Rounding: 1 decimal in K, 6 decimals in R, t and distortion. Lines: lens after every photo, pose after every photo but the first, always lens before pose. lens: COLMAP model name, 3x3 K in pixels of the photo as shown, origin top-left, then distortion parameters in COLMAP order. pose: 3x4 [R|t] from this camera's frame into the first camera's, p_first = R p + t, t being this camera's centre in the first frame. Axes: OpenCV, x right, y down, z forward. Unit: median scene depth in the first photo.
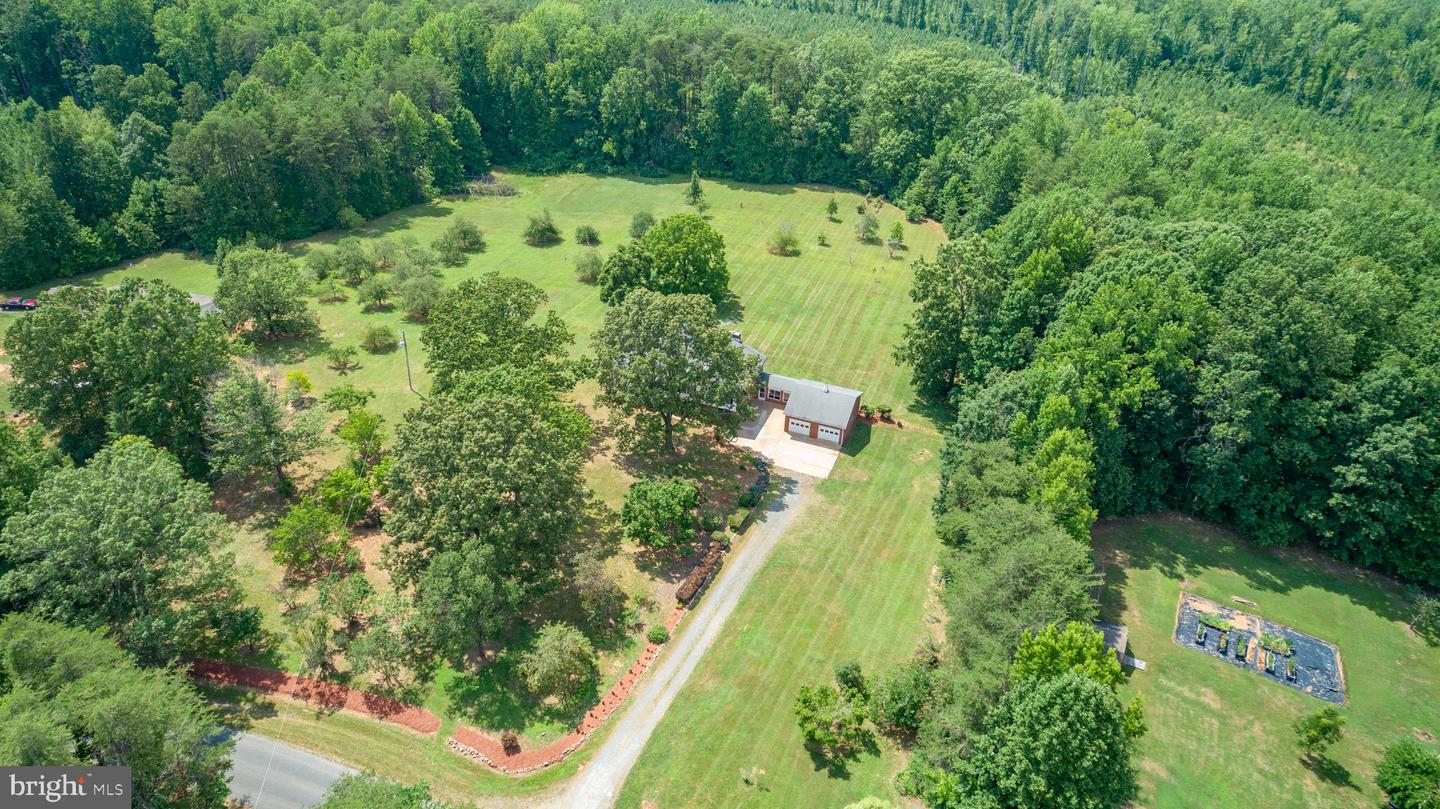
lens RADIAL K [[968.9, 0, 717.9], [0, 968.9, 405.3], [0, 0, 1]] dist [-0.012946, 0.011062]
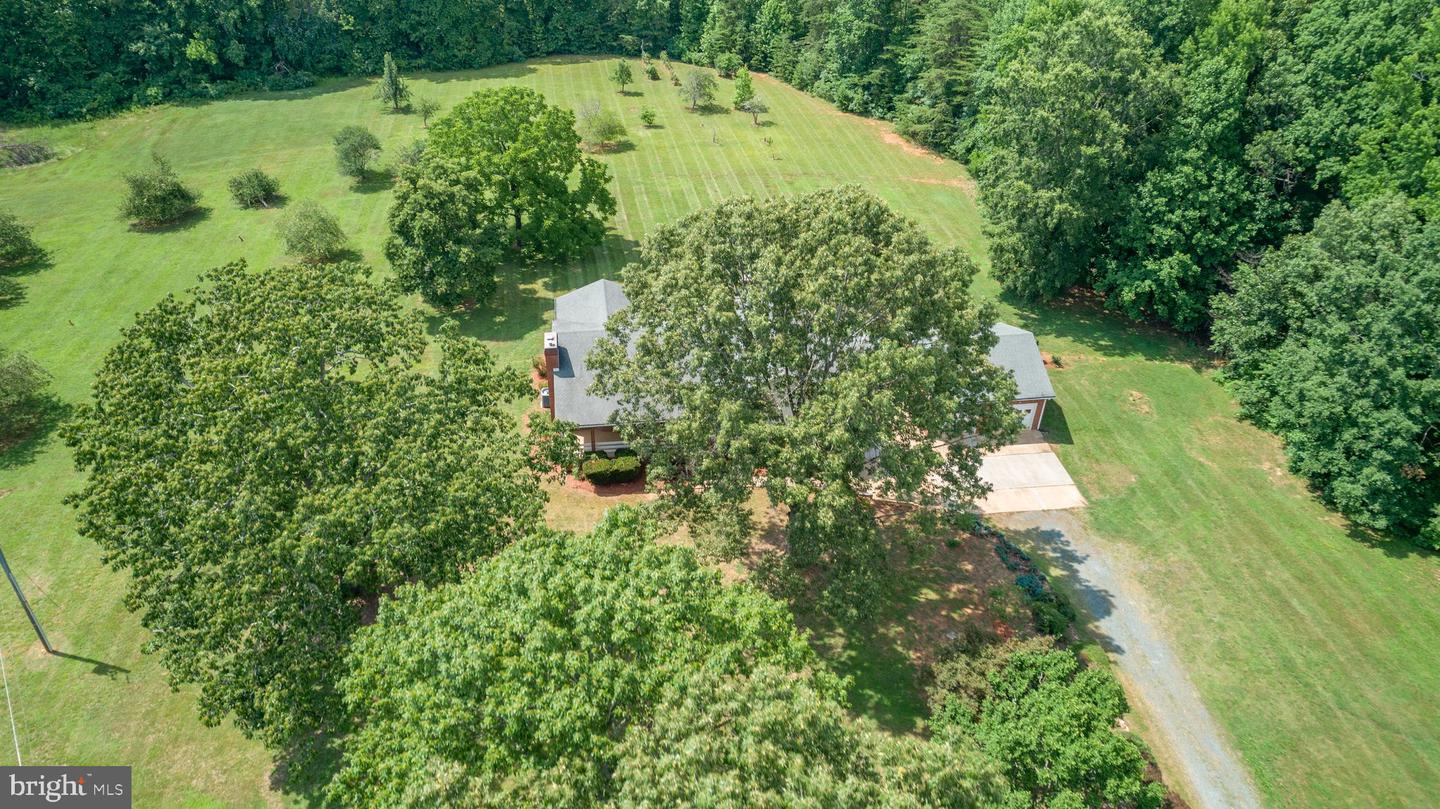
lens RADIAL K [[968.9, 0, 717.1], [0, 968.9, 405.5], [0, 0, 1]] dist [-0.012946, 0.011062]
pose [[0.870168, -0.299080, 0.391611, -0.219649], [0.275573, 0.954205, 0.116413, -0.078389], [-0.408494, 0.006619, 0.912737, 0.586748]]
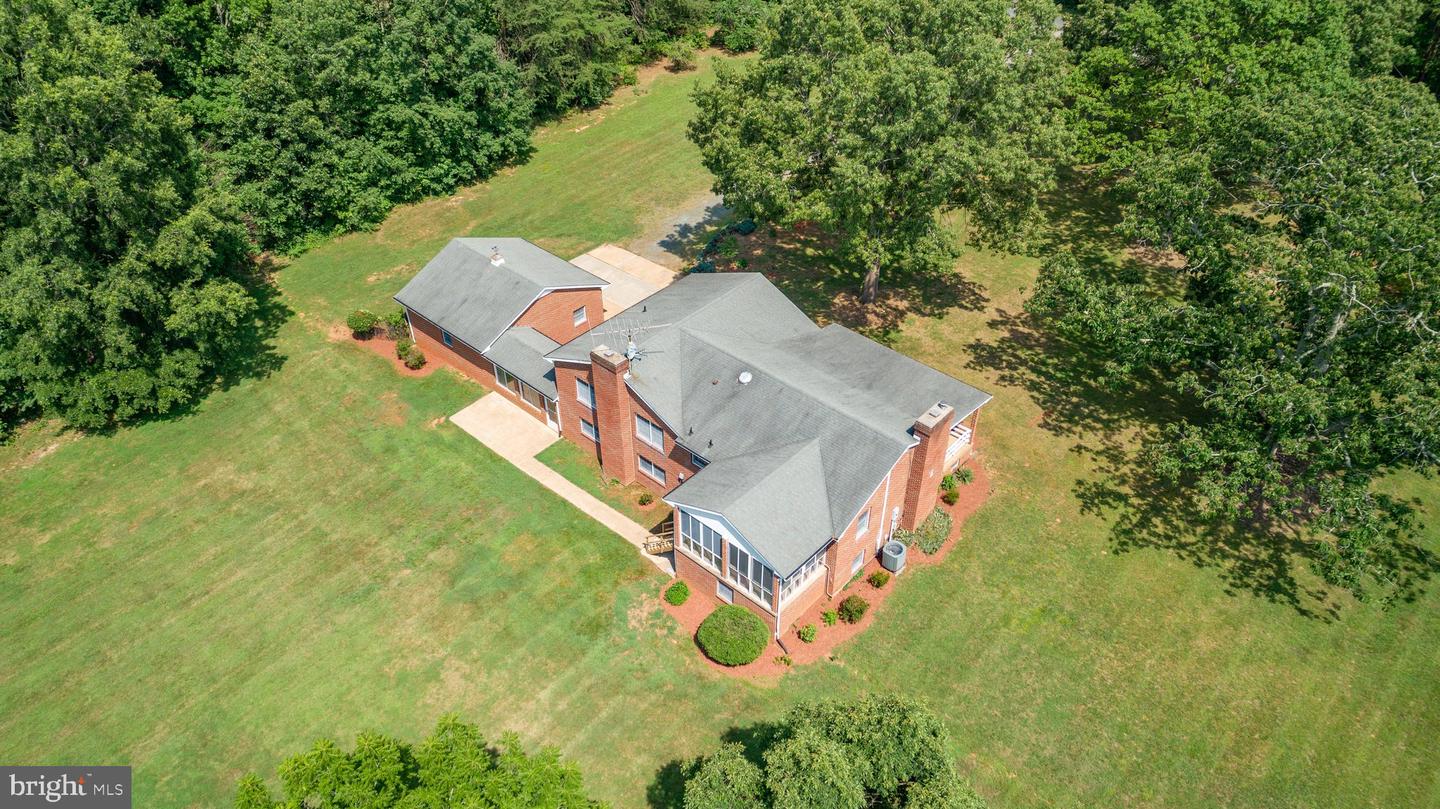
lens RADIAL K [[968.9, 0, 718.6], [0, 968.9, 405.4], [0, 0, 1]] dist [-0.012946, 0.011062]
pose [[-0.933129, -0.252144, 0.256309, -0.113777], [0.168944, 0.321784, 0.931619, -0.391105], [-0.317378, 0.912622, -0.257668, 1.142790]]
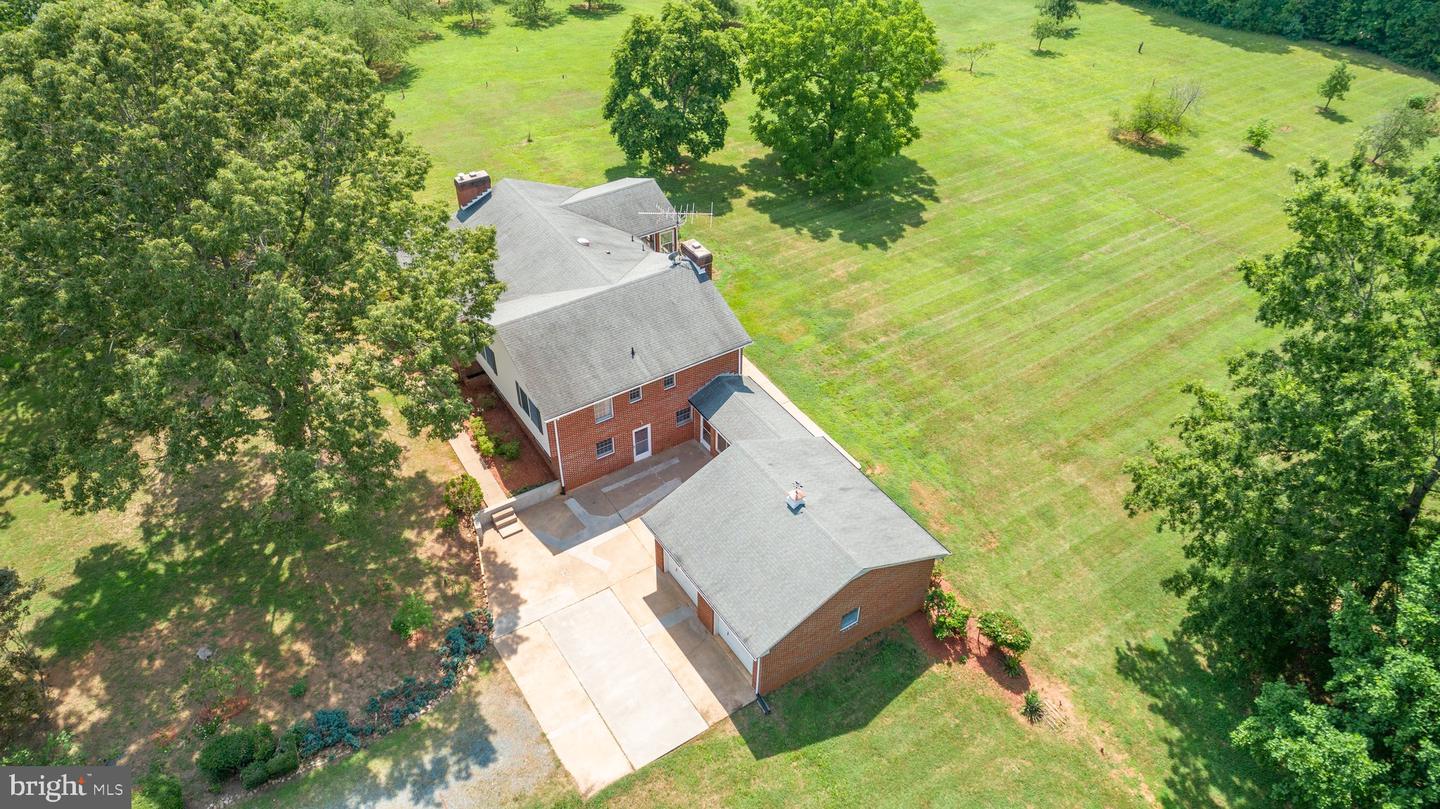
lens RADIAL K [[968.9, 0, 720.3], [0, 968.9, 411.9], [0, 0, 1]] dist [-0.012946, 0.011062]
pose [[0.811446, 0.352875, -0.465870, 0.223249], [-0.303798, 0.935661, 0.179569, -0.089170], [0.499262, -0.004180, 0.866441, 0.726386]]
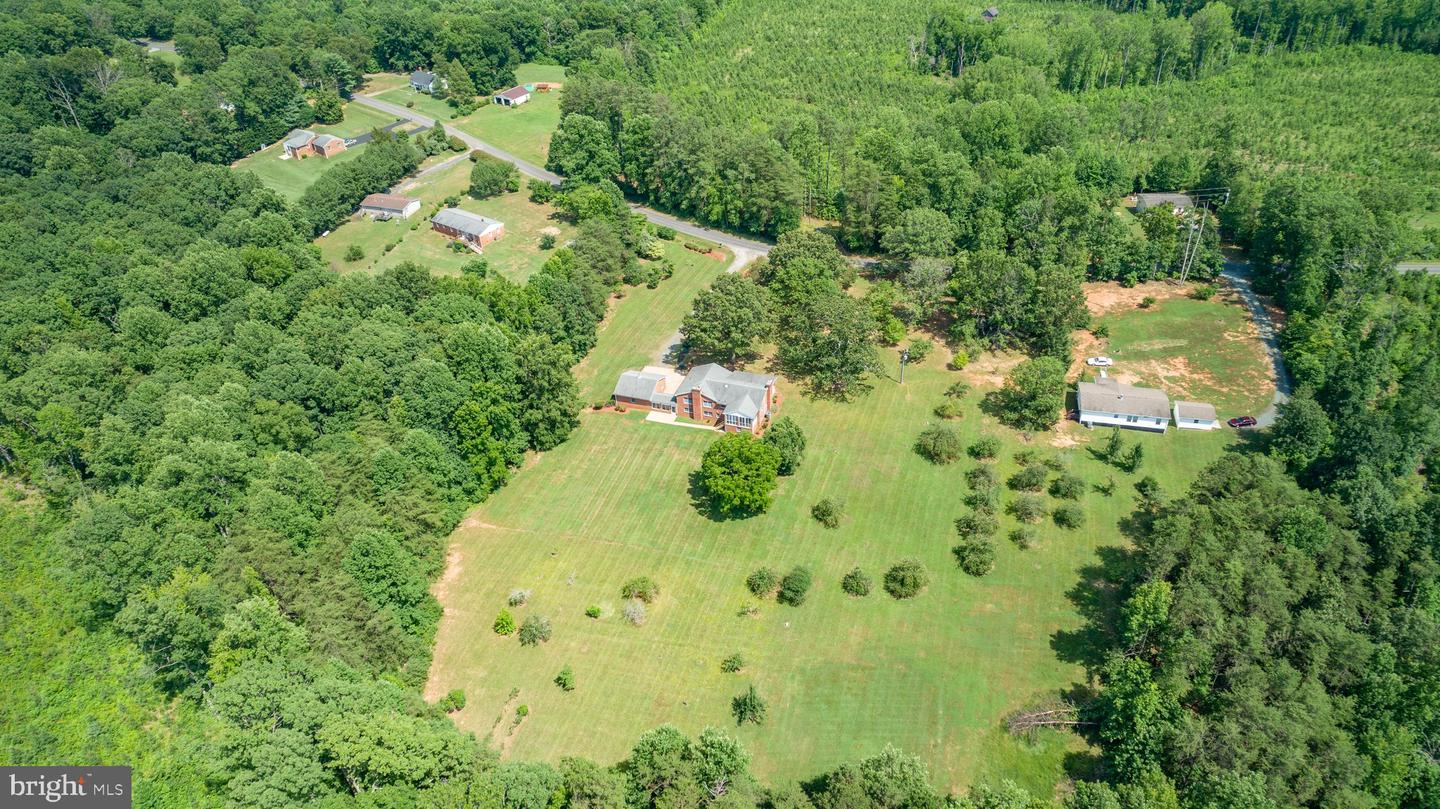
lens RADIAL K [[968.9, 0, 719.6], [0, 968.9, 402.9], [0, 0, 1]] dist [-0.012946, 0.011062]
pose [[-0.999448, 0.016636, -0.028764, 0.025148], [-0.020539, 0.371171, 0.928337, -1.495171], [0.026120, 0.928415, -0.370624, 1.639563]]
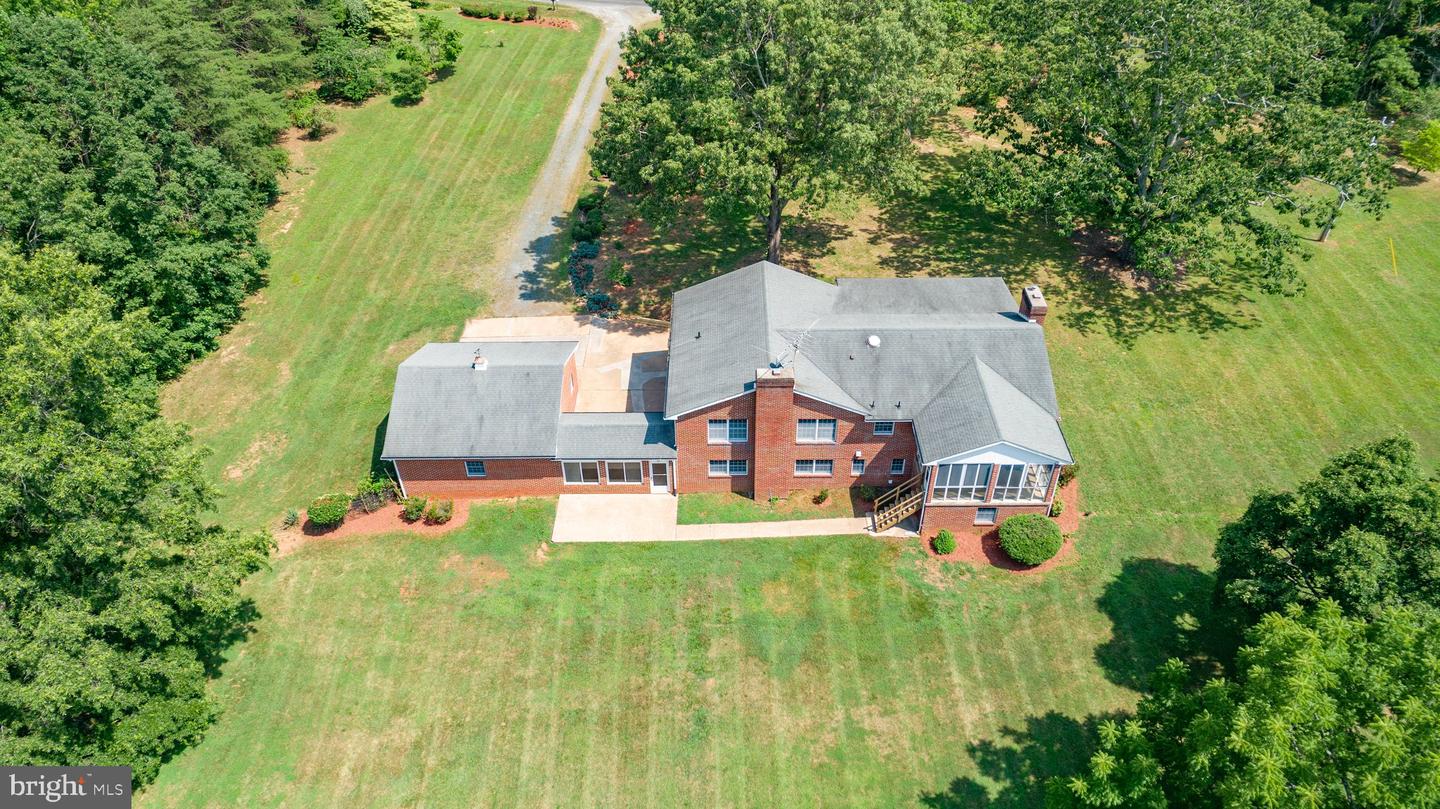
lens RADIAL K [[968.9, 0, 717.3], [0, 968.9, 405.9], [0, 0, 1]] dist [-0.012946, 0.011062]
pose [[-0.934023, 0.202813, -0.294053, 0.139830], [-0.216945, 0.331915, 0.918024, -0.386222], [0.283787, 0.921249, -0.266017, 1.145071]]
